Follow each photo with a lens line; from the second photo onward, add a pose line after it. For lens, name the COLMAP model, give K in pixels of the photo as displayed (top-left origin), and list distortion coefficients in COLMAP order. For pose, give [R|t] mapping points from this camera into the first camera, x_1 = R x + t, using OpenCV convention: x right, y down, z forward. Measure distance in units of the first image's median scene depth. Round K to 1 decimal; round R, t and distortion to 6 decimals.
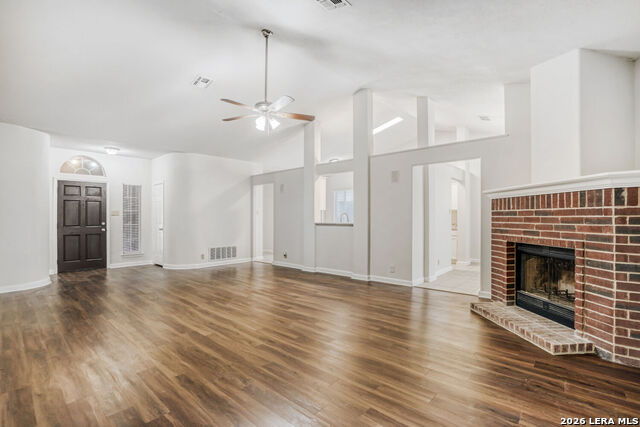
lens RADIAL K [[298.9, 0, 318.2], [0, 298.9, 215.3], [0, 0, 1]] dist [-0.039533, 0.006073]
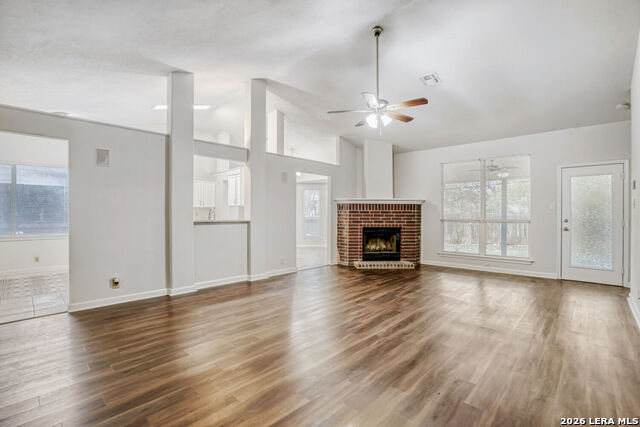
lens RADIAL K [[298.9, 0, 322.1], [0, 298.9, 217.1], [0, 0, 1]] dist [-0.039533, 0.006073]
pose [[0.002932, -0.004539, 0.999985, -1.312313], [-0.010022, 0.999939, 0.004568, 0.019436], [-0.999945, -0.010035, 0.002886, 1.314405]]
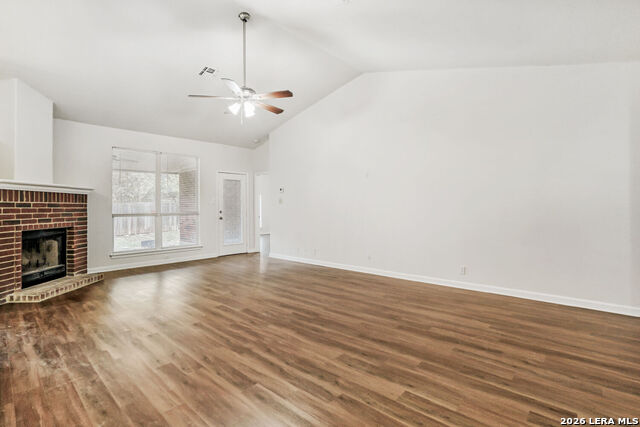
lens RADIAL K [[298.9, 0, 324.5], [0, 298.9, 209.2], [0, 0, 1]] dist [-0.039533, 0.006073]
pose [[-0.999826, 0.007532, -0.017087, -0.460103], [0.007521, 0.999971, 0.000695, 0.017275], [0.017092, 0.000567, -0.999854, 2.166808]]
